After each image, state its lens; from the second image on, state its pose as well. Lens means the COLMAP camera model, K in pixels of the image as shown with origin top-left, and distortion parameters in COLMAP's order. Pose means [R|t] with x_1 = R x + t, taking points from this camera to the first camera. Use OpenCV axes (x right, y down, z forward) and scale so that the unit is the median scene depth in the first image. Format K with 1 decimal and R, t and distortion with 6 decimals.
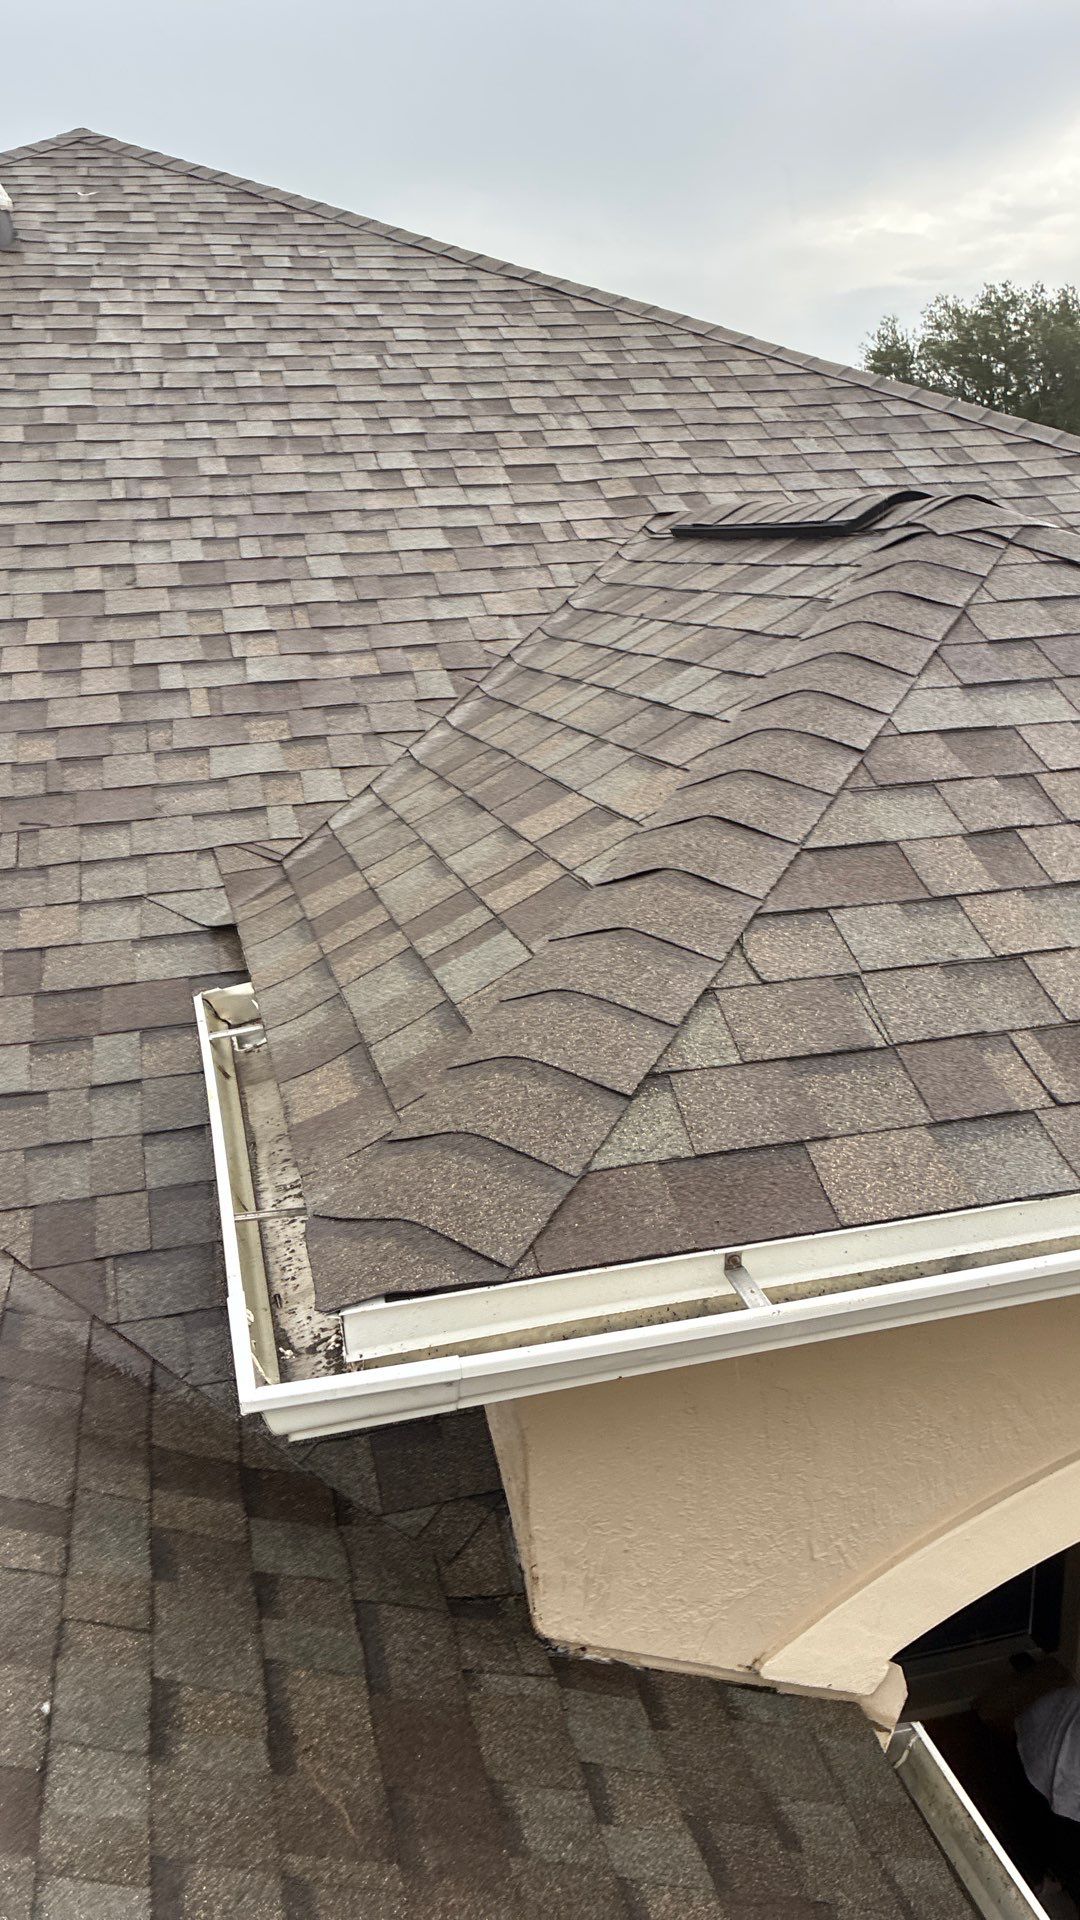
lens RADIAL K [[1494.4, 0, 540.0], [0, 1494.4, 960.0], [0, 0, 1]] dist [0.005851, 0.002626]
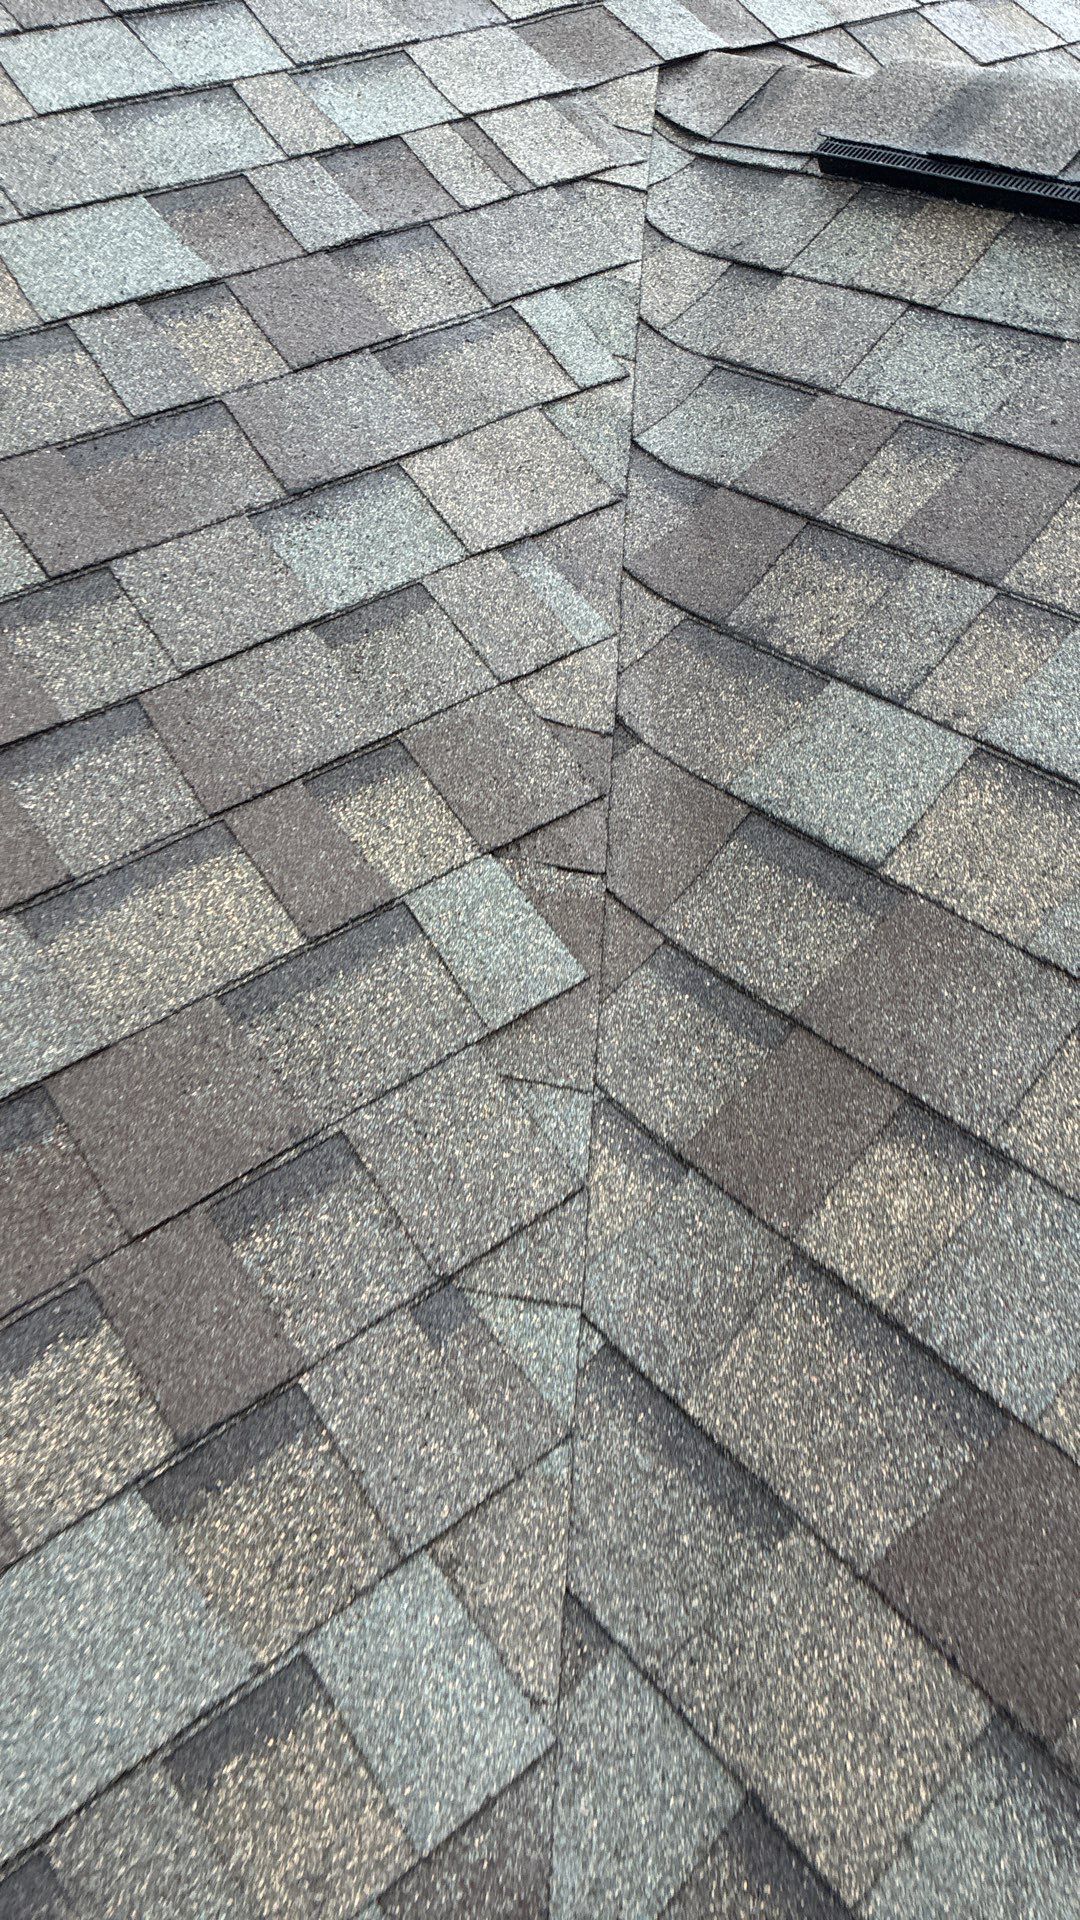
lens RADIAL K [[1494.4, 0, 540.0], [0, 1494.4, 960.0], [0, 0, 1]] dist [0.005851, 0.002626]
pose [[0.908275, -0.269840, 0.319722, -0.193279], [0.130594, 0.908880, 0.396084, -0.362021], [-0.397468, -0.318000, 0.860753, 0.899633]]
